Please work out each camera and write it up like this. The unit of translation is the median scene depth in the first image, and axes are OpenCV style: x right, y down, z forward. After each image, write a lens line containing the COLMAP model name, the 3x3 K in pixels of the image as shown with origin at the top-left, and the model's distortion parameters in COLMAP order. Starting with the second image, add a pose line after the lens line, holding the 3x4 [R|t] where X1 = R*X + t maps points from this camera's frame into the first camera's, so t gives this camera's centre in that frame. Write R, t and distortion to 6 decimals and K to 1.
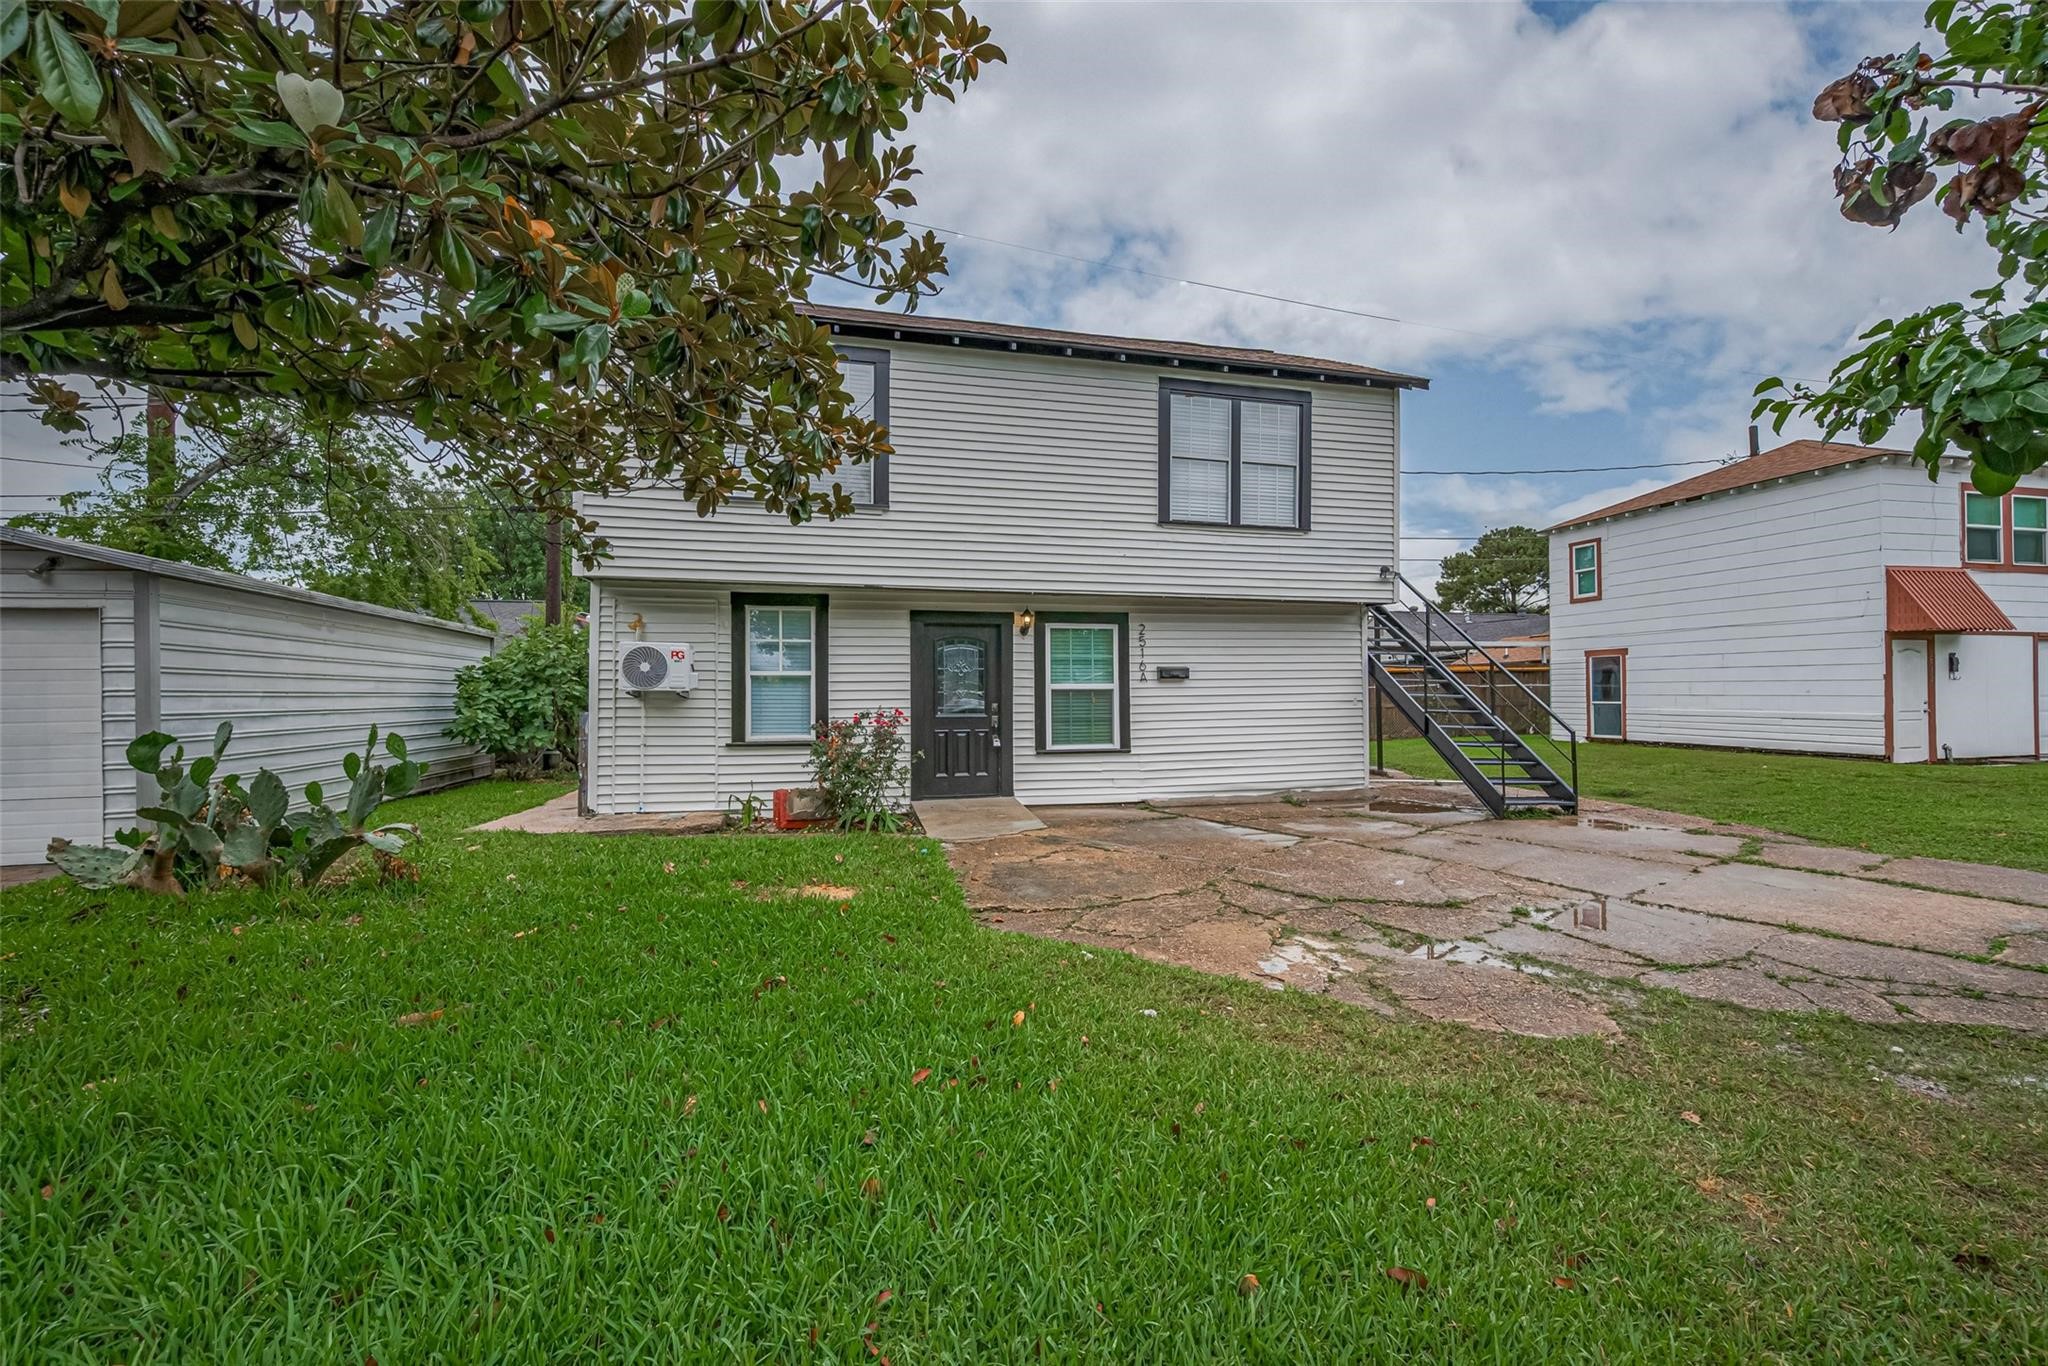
lens RADIAL K [[832.4, 0, 1044.3], [0, 832.4, 683.0], [0, 0, 1]] dist [-0.000704, -0.000121]
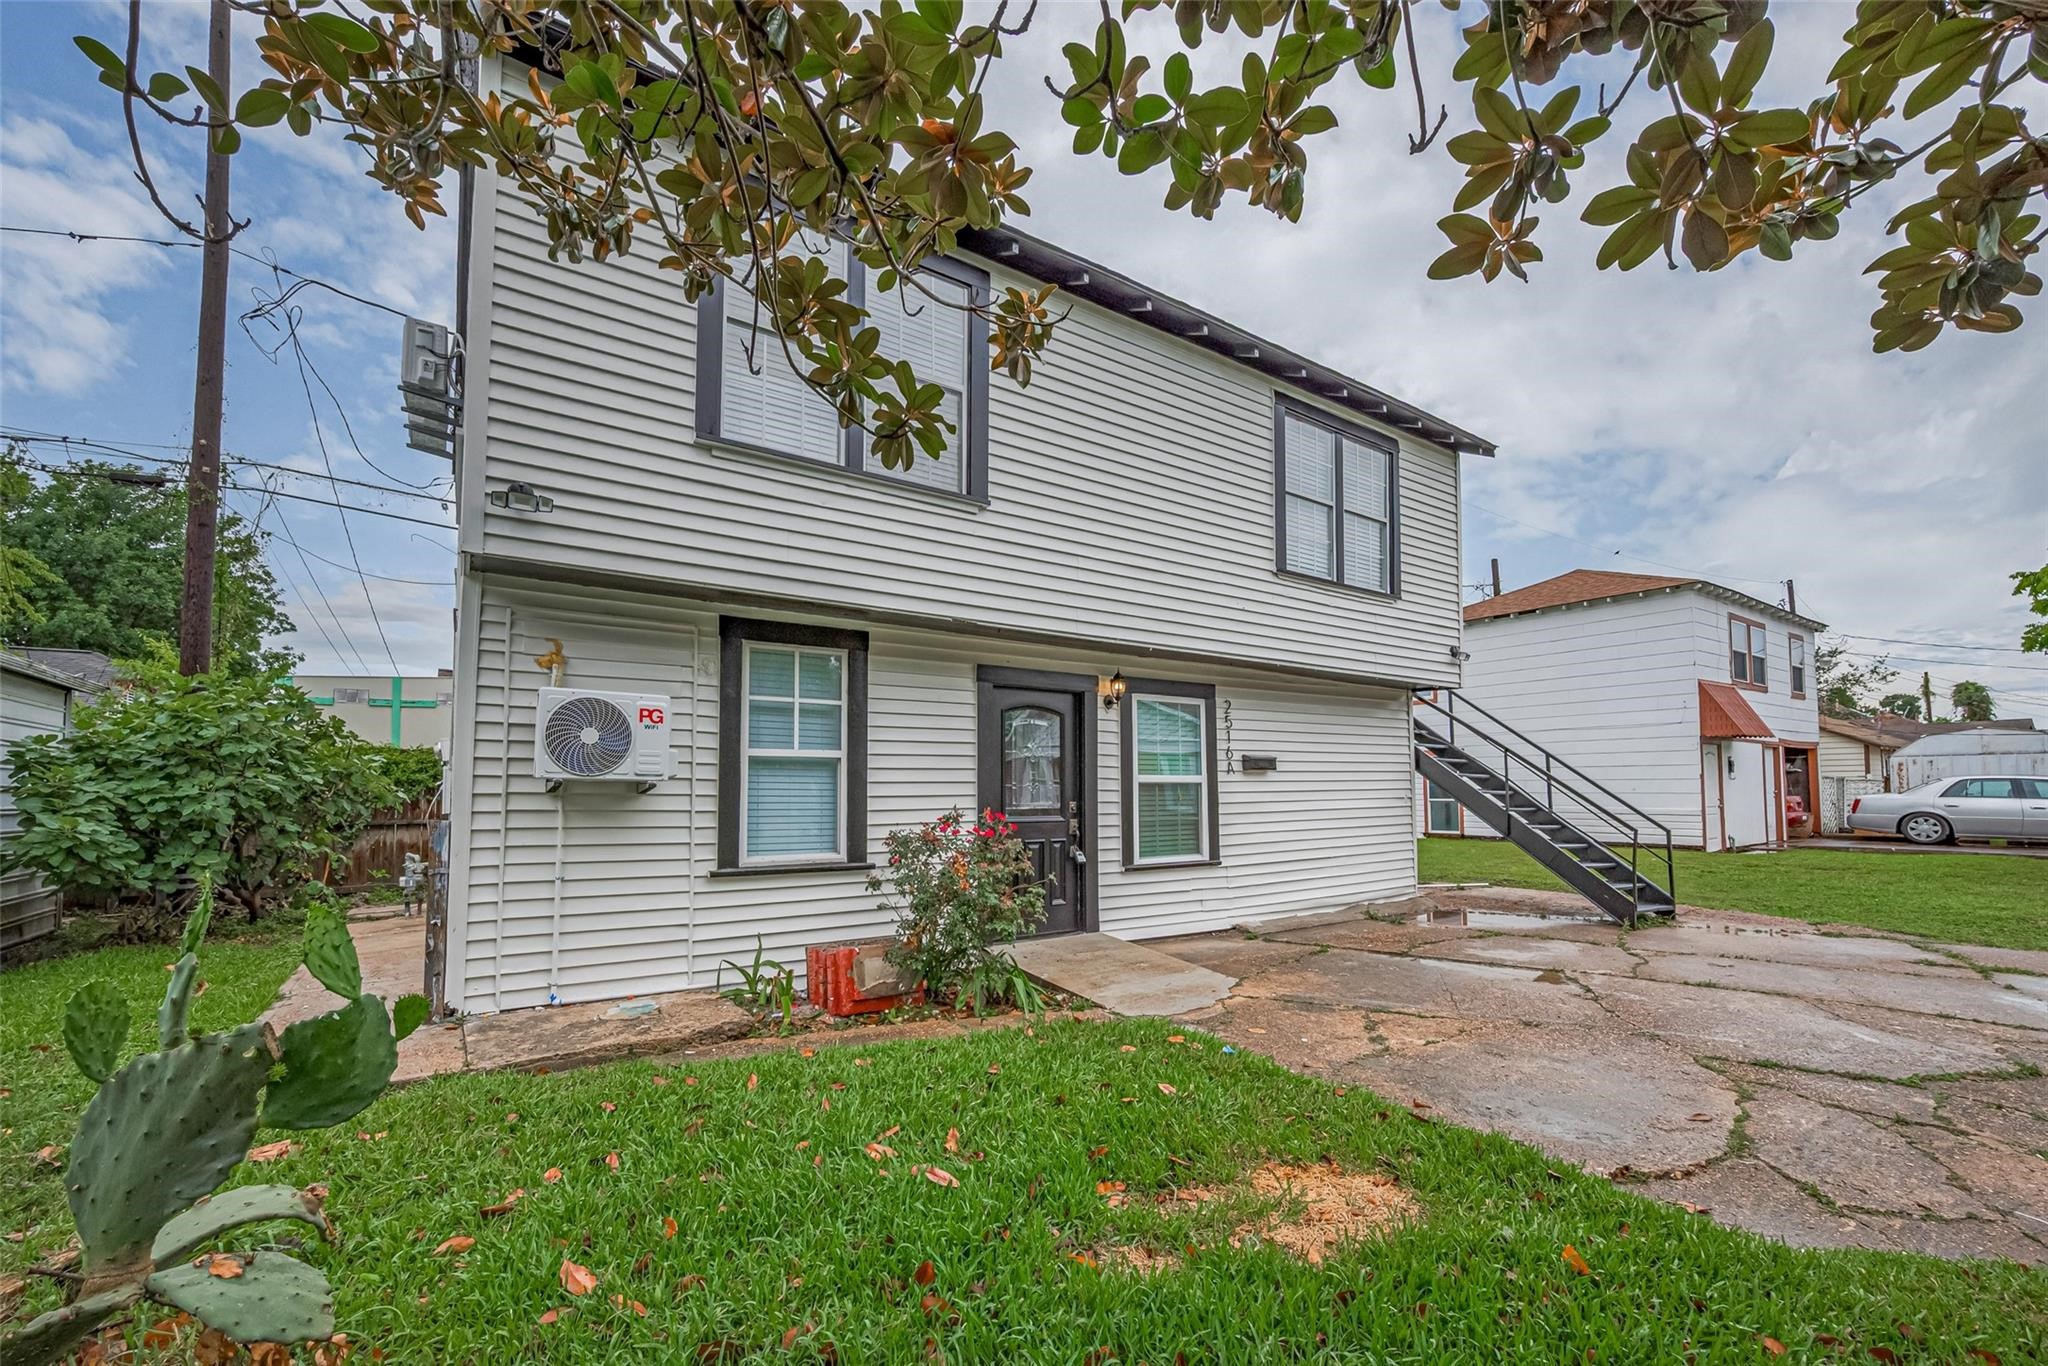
lens RADIAL K [[833.8, 0, 1023.5], [0, 833.8, 747.4], [0, 0, 1]] dist [-0.001148, -0.000161]
pose [[0.939648, 0.019483, 0.341588, -0.343910], [-0.005407, 0.999098, -0.042112, 0.008330], [-0.342101, 0.037724, 0.938906, 0.338944]]
